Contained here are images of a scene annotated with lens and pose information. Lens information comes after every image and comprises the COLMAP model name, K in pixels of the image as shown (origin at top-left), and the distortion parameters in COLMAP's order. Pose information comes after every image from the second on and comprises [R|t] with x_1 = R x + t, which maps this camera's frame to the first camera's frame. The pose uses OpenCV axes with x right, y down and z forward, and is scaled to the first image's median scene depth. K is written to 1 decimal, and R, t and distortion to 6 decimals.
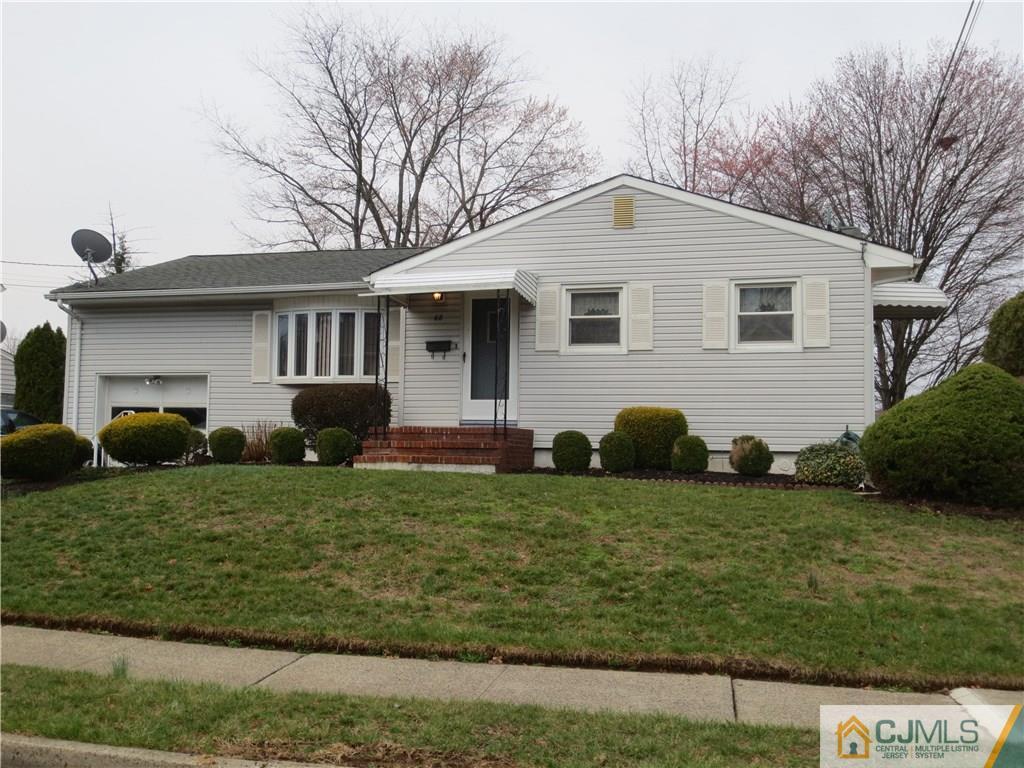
lens RADIAL K [[1097.5, 0, 512.0], [0, 1097.5, 384.2], [0, 0, 1]] dist [-0.052246, 0.000000]
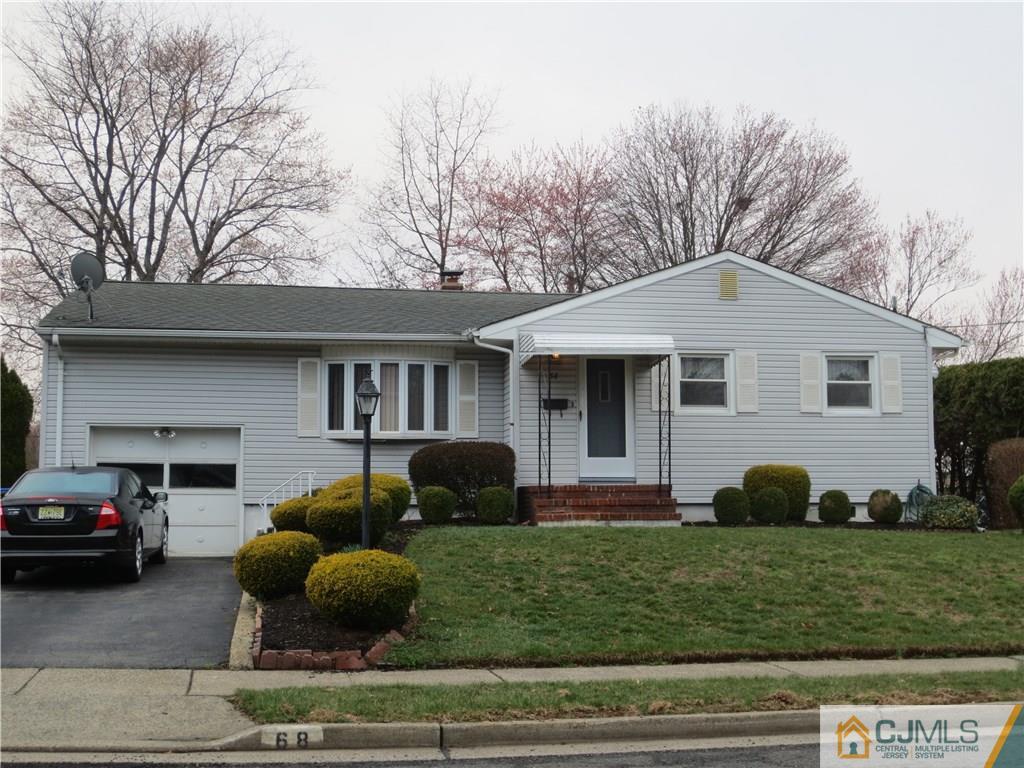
lens RADIAL K [[1337.0, 0, 511.8], [0, 1337.0, 383.2], [0, 0, 1]] dist [-0.071667, 0.000000]
pose [[0.893481, 0.023285, 0.448498, -0.681314], [-0.011578, 0.999517, -0.028826, -0.018694], [-0.448953, 0.020563, 0.893319, -0.084414]]
